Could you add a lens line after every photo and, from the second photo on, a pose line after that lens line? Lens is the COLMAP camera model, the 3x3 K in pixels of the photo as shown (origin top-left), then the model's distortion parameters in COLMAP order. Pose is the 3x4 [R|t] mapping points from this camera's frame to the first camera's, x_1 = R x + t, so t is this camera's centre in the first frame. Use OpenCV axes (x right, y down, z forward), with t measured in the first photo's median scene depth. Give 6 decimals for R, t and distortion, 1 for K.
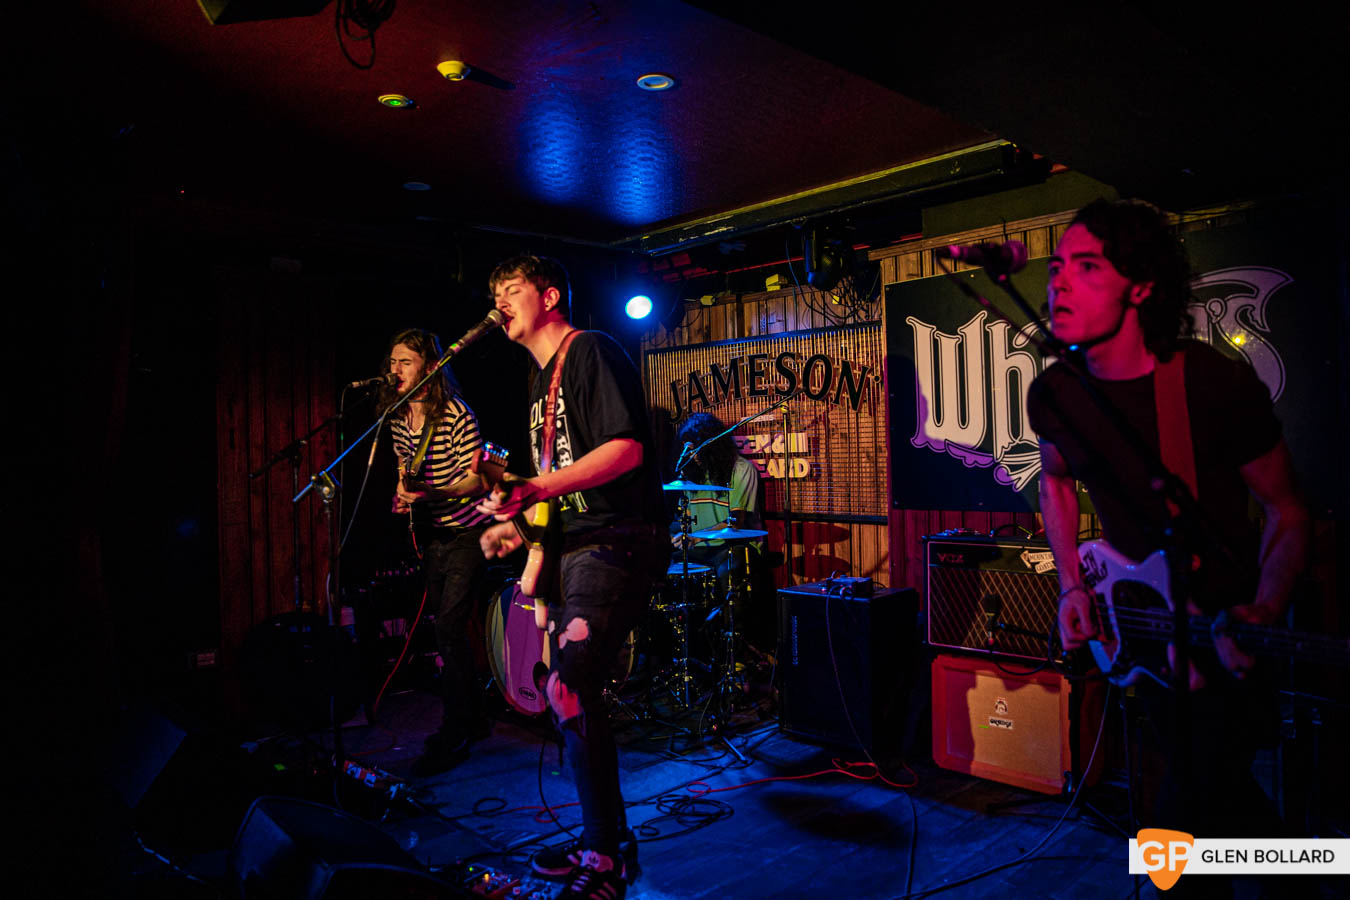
lens RADIAL K [[915.3, 0, 675.0], [0, 915.3, 450.0], [0, 0, 1]] dist [-0.126690, 0.115524]
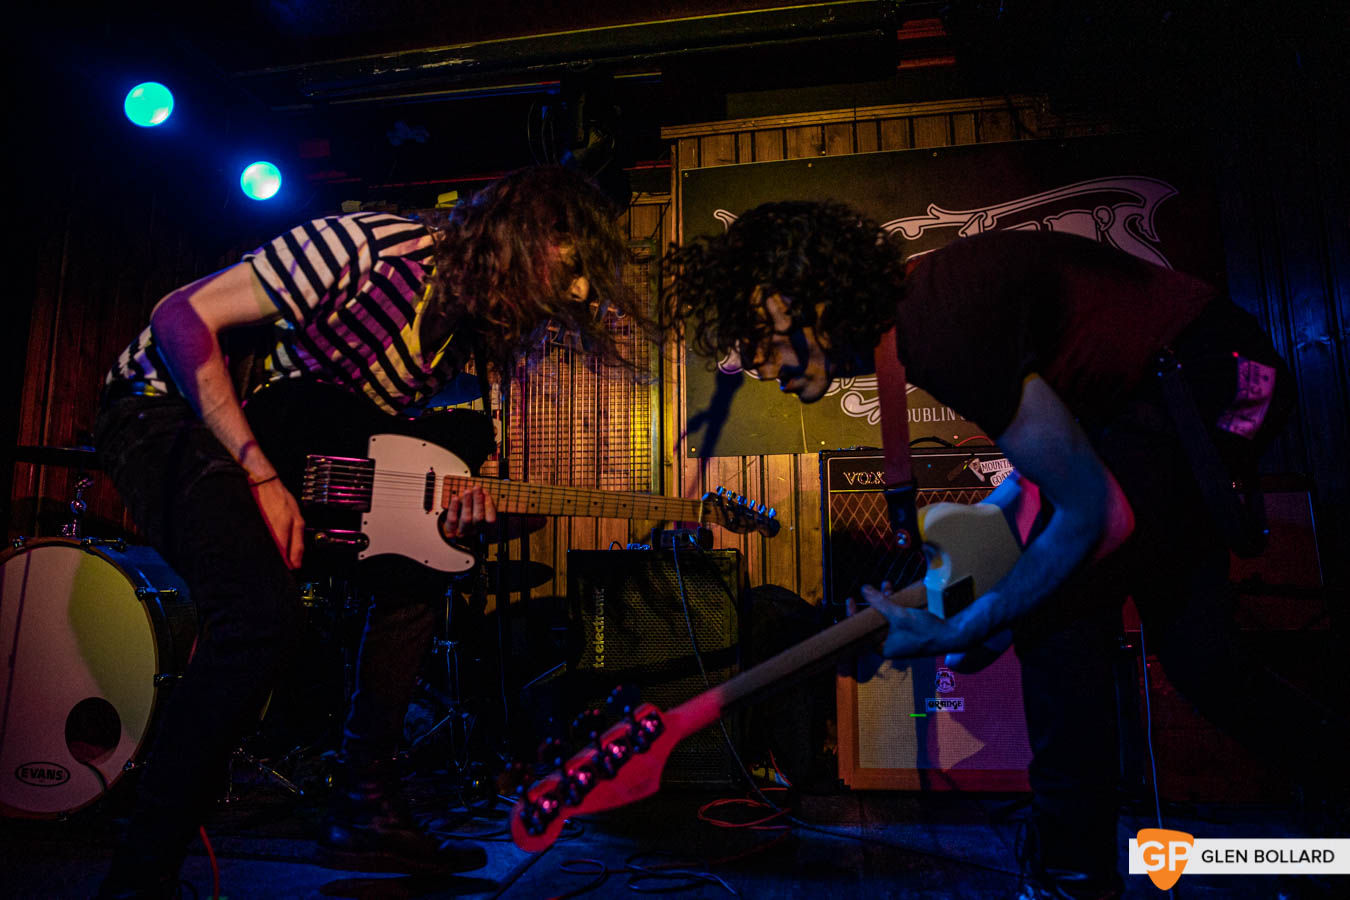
lens RADIAL K [[915.3, 0, 675.0], [0, 915.3, 450.0], [0, 0, 1]] dist [-0.126690, 0.115524]
pose [[0.803613, 0.108977, 0.585090, -0.218664], [-0.012219, 0.985907, -0.166849, 0.199607], [-0.595027, 0.126933, 0.793619, 0.466675]]
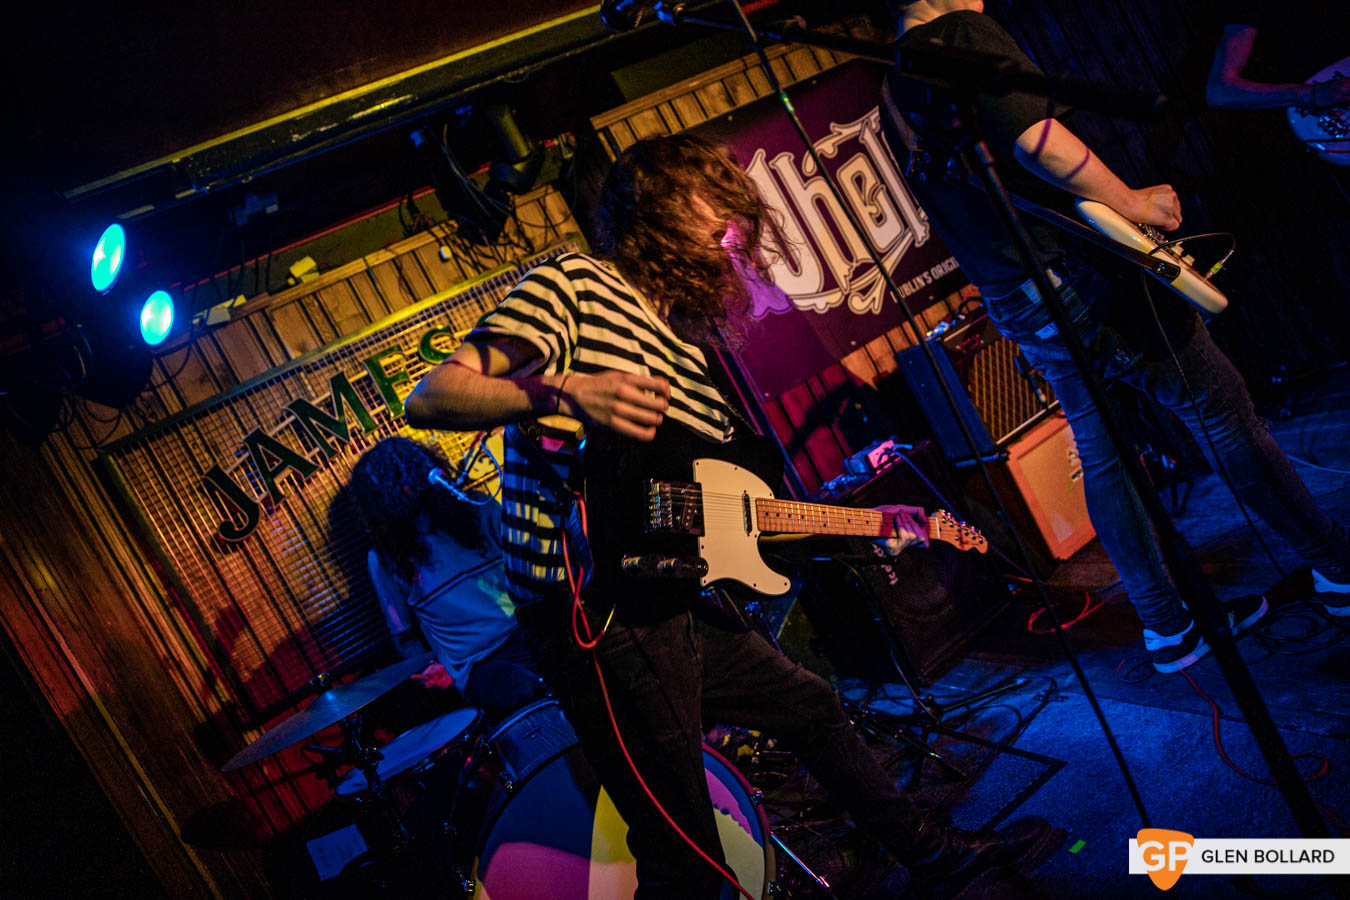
lens RADIAL K [[915.3, 0, 675.0], [0, 915.3, 450.0], [0, 0, 1]] dist [-0.126690, 0.115524]
pose [[0.332020, -0.210268, 0.919538, -0.583732], [0.471800, 0.881156, 0.031137, 0.042464], [-0.816803, 0.423500, 0.391766, 0.847999]]
